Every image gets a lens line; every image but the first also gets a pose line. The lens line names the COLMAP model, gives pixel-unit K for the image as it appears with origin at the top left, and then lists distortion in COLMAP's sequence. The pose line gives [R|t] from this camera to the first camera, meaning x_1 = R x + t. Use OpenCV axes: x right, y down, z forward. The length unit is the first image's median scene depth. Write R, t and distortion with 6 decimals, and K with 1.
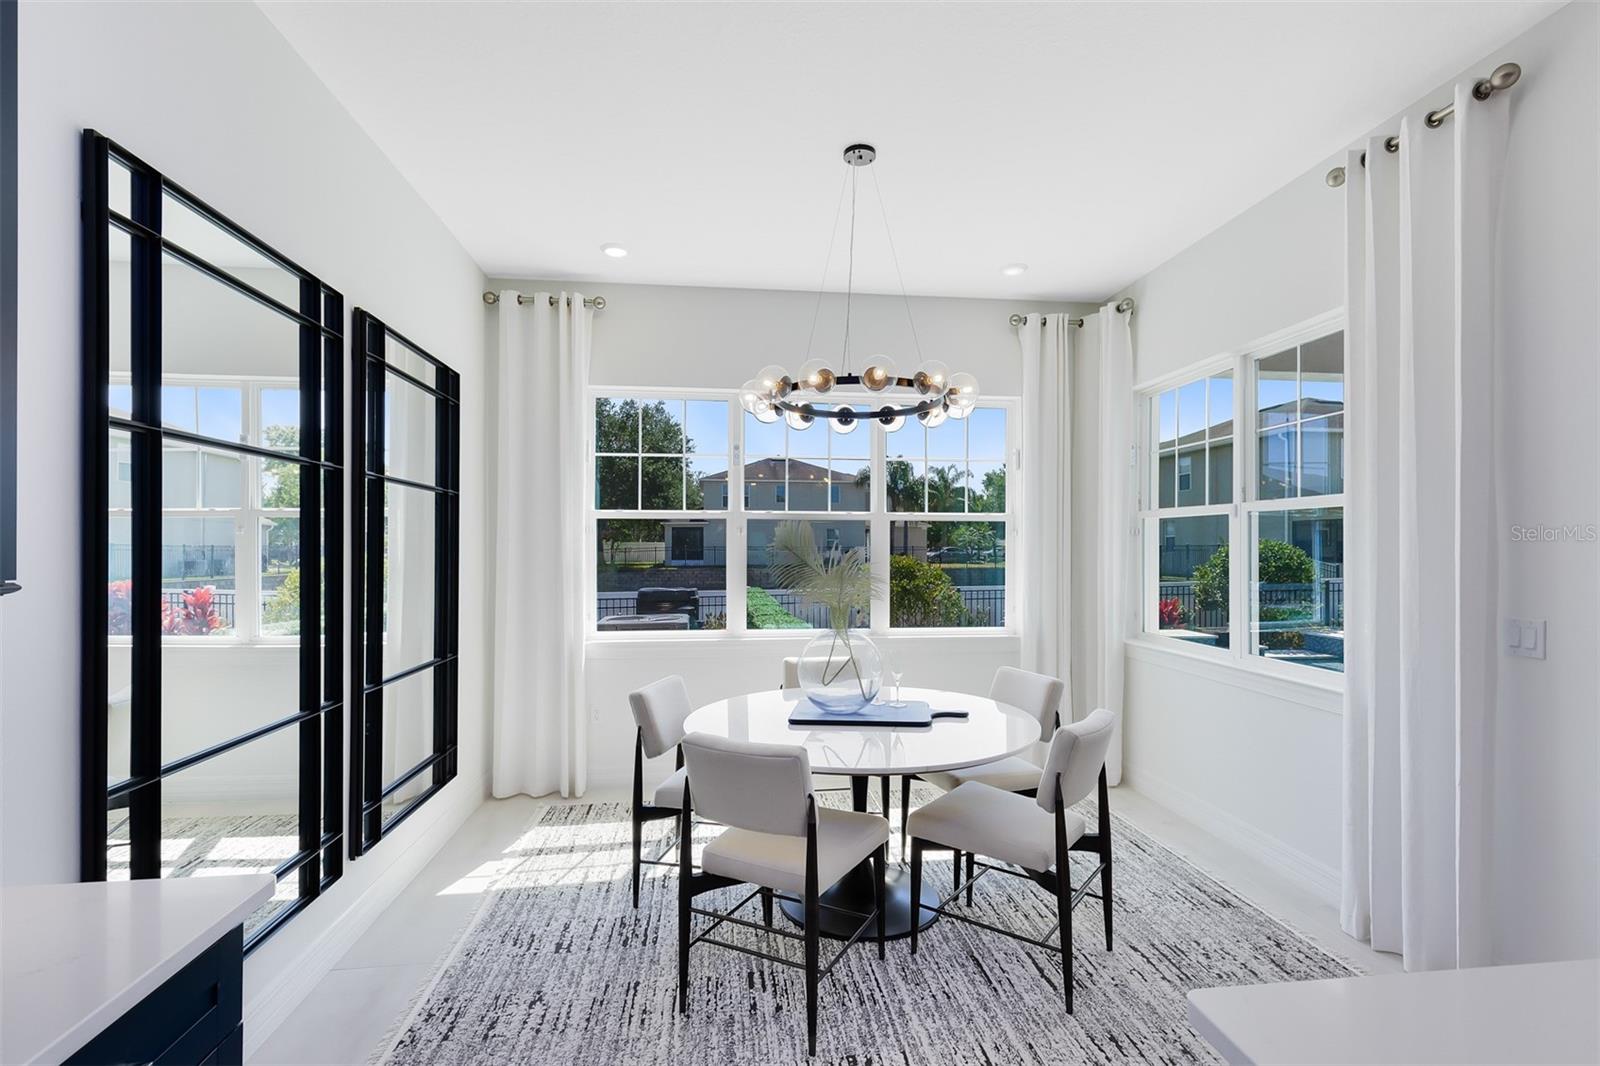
lens RADIAL K [[731.0, 0, 811.8], [0, 731.0, 537.3], [0, 0, 1]] dist [0.001952, 0.000604]
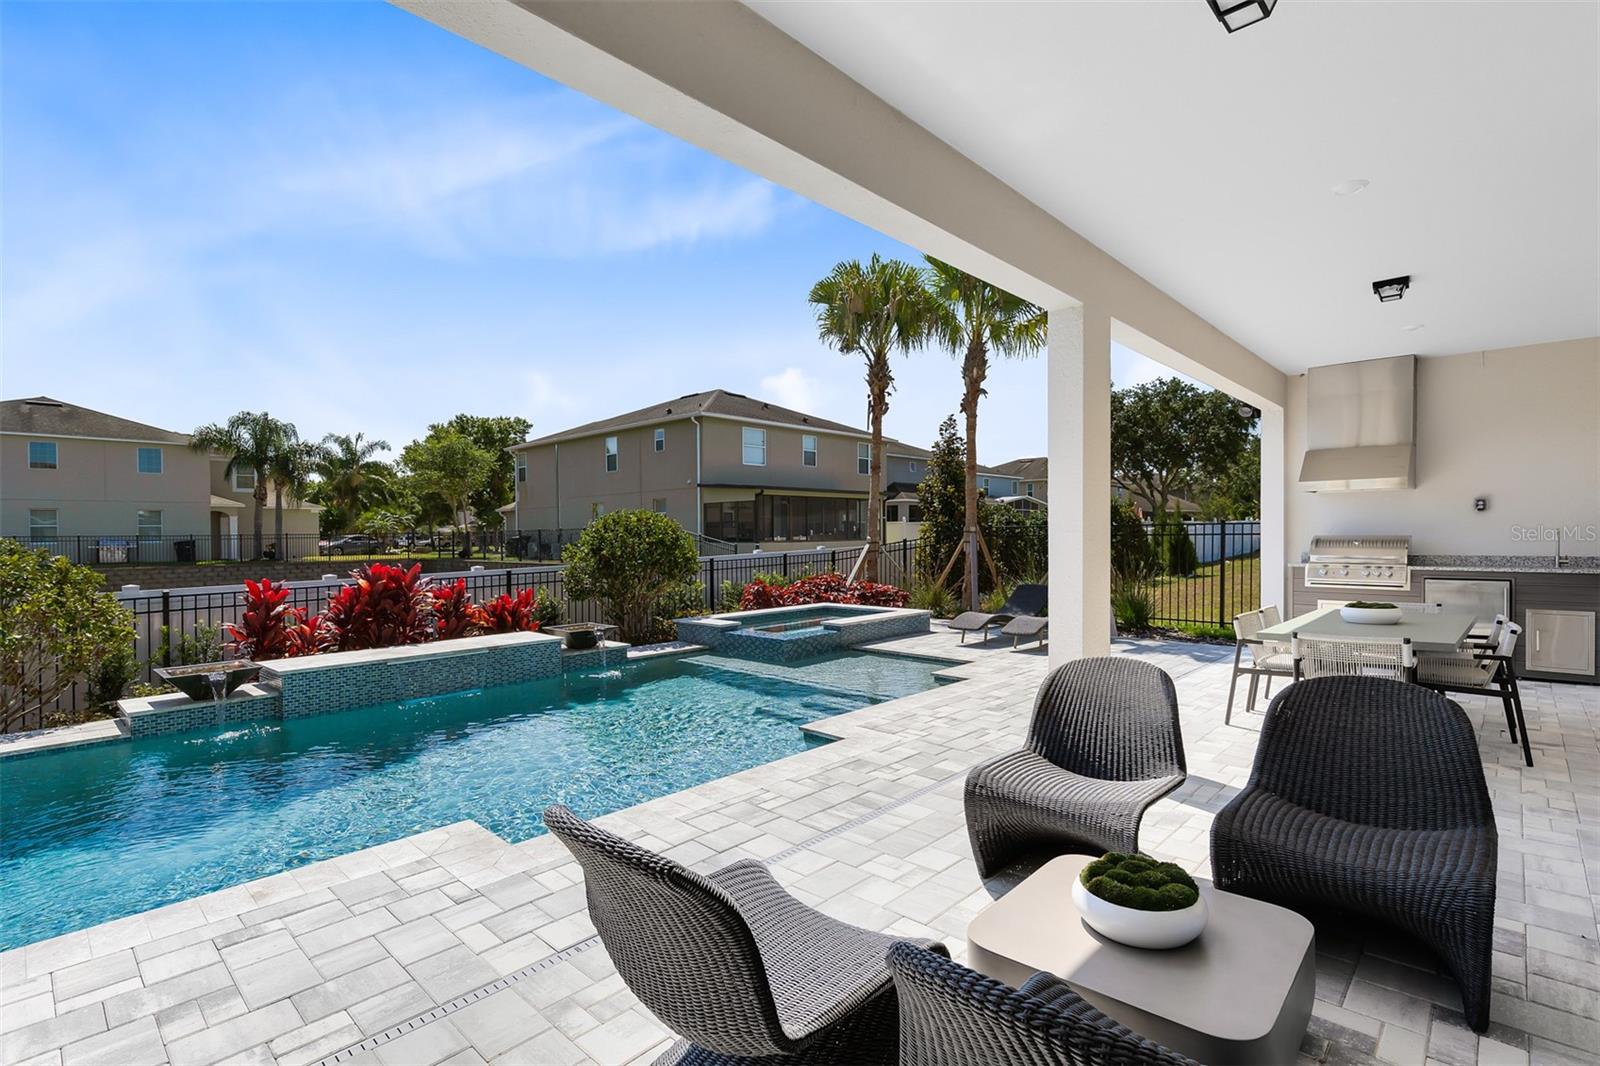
lens RADIAL K [[731.0, 0, 811.5], [0, 731.0, 525.6], [0, 0, 1]] dist [0.001952, 0.000604]
pose [[0.762834, -0.003111, 0.646587, 0.692788], [0.003389, 0.999994, 0.000812, 0.058653], [-0.646586, 0.001572, 0.762839, 0.729084]]
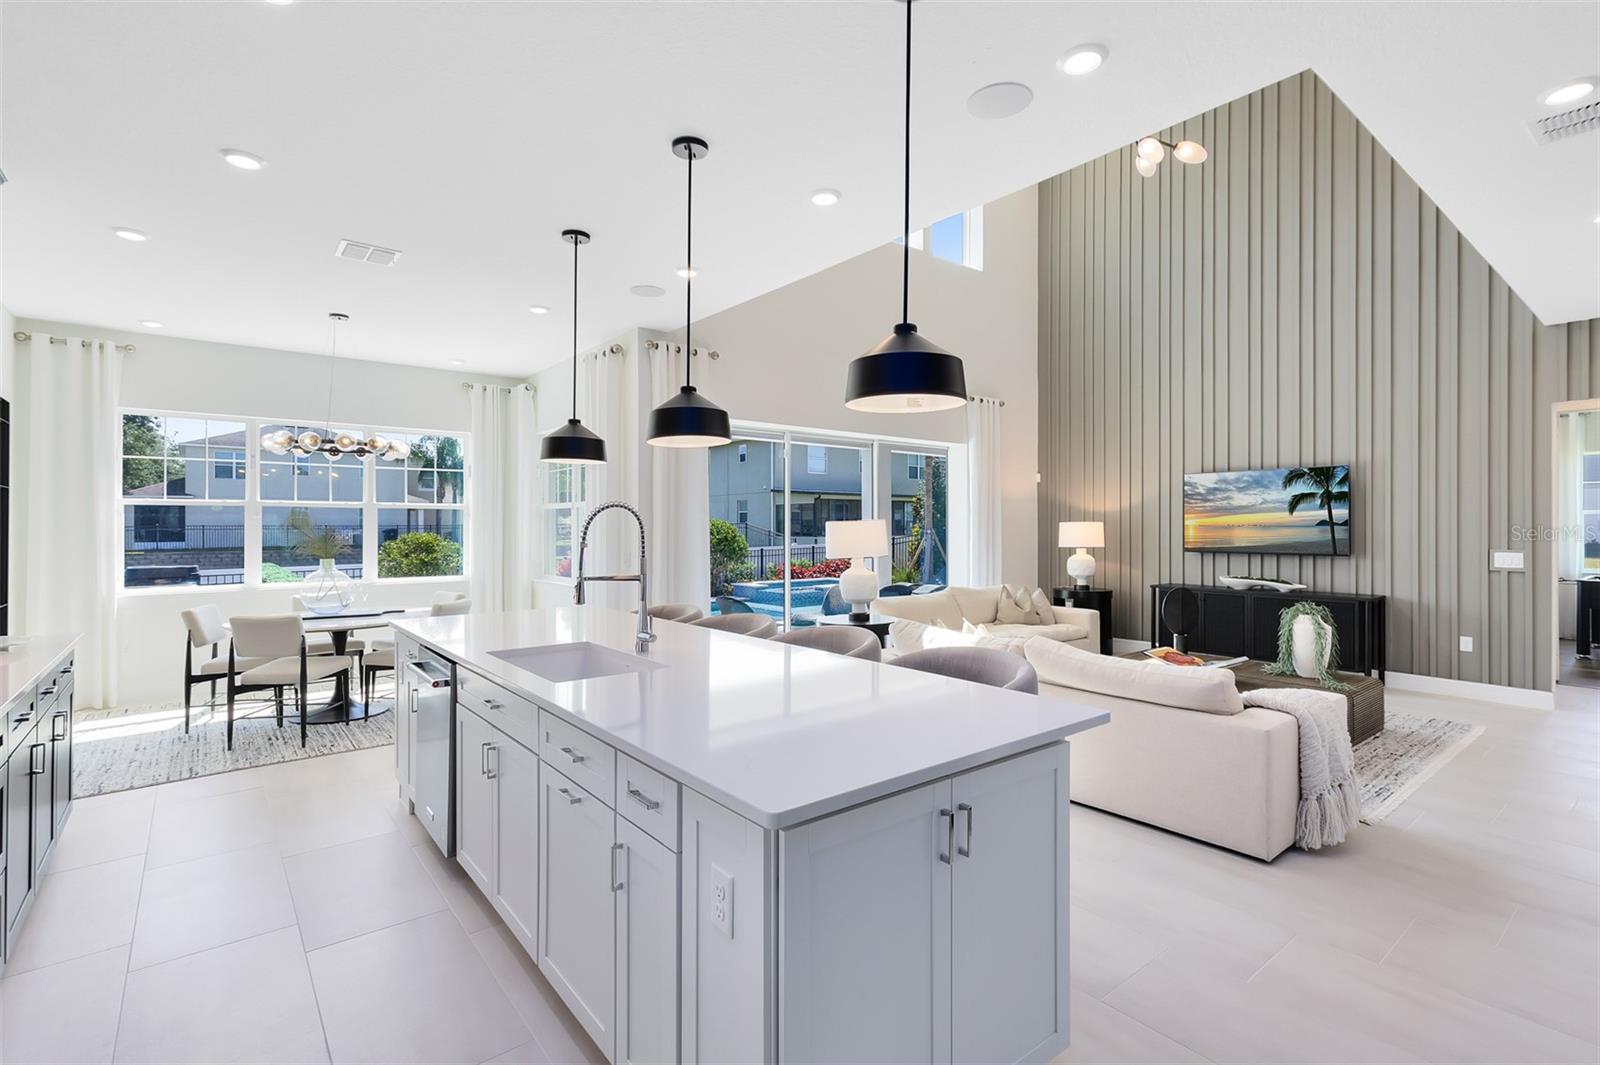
lens RADIAL K [[731.0, 0, 795.1], [0, 731.0, 525.1], [0, 0, 1]] dist [0.001952, 0.000604]
pose [[0.852038, -0.001473, 0.523478, 0.053146], [-0.005423, 0.999918, 0.011640, -0.010400], [-0.523452, -0.012756, 0.851959, -0.820313]]
